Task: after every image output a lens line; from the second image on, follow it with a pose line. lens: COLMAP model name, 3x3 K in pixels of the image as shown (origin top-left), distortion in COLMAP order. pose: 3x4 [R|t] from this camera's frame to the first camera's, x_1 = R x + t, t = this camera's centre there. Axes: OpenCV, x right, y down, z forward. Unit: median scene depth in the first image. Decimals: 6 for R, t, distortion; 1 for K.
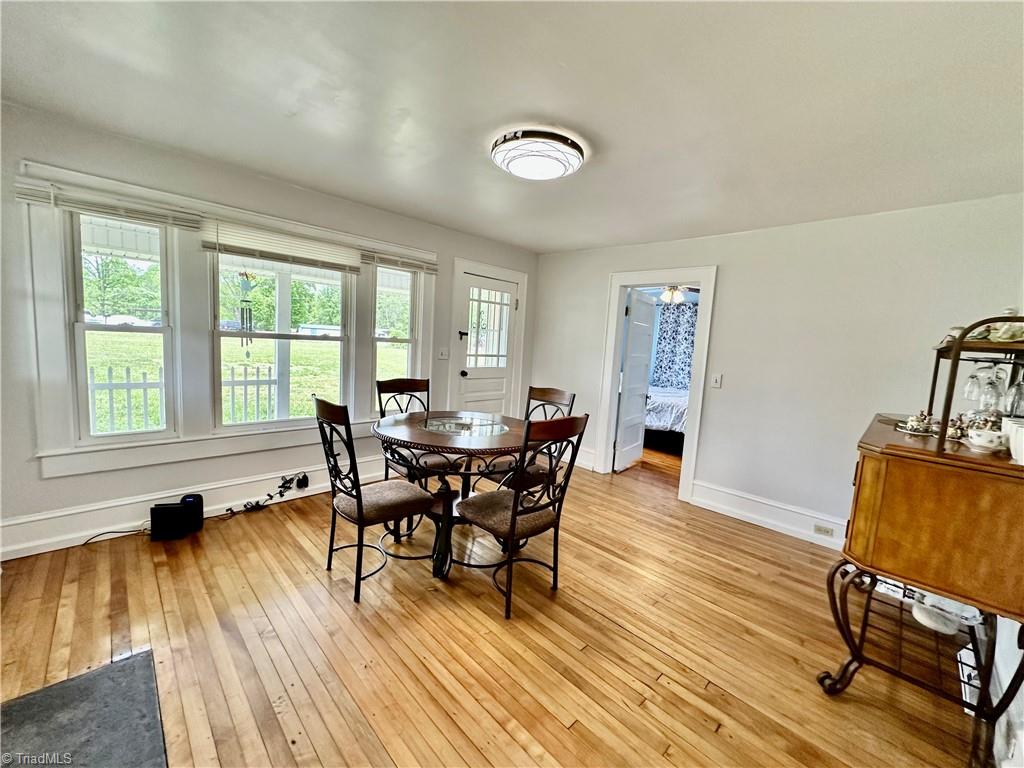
lens RADIAL K [[407.5, 0, 509.1], [0, 407.5, 383.6], [0, 0, 1]] dist [-0.003280, 0.000440]
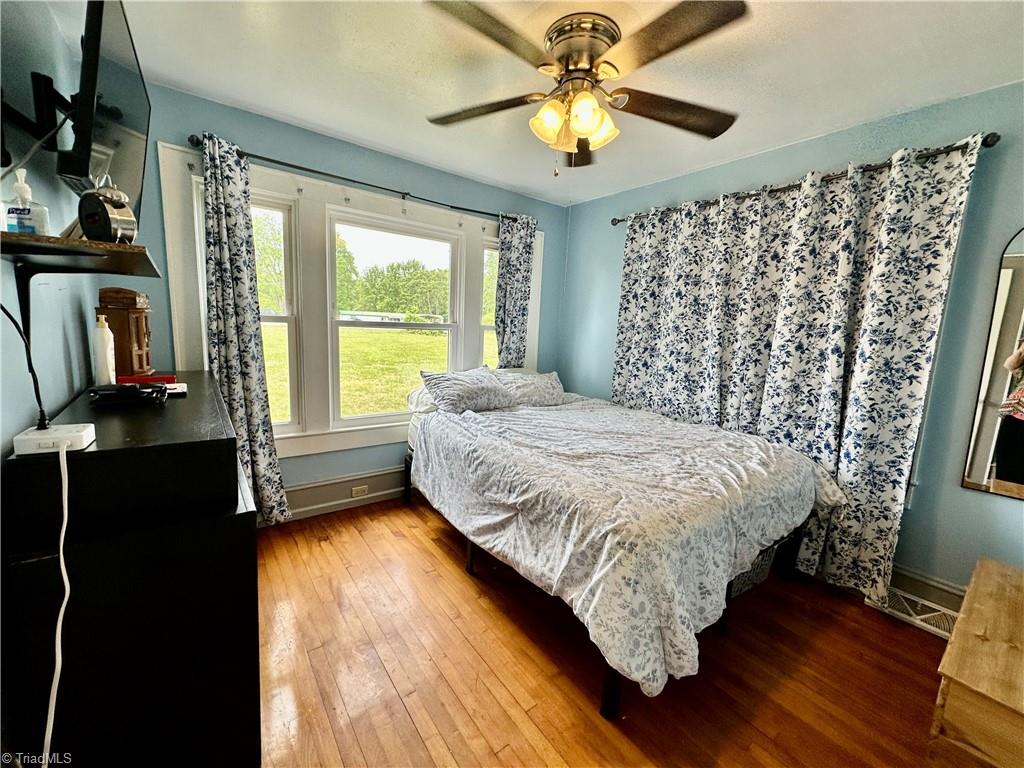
lens RADIAL K [[407.5, 0, 511.3], [0, 407.5, 383.0], [0, 0, 1]] dist [-0.003280, 0.000440]
pose [[0.992678, 0.003711, -0.120734, 0.313275], [-0.000002, 0.999528, 0.030710, -0.033781], [0.120791, -0.030485, 0.992210, 0.569573]]
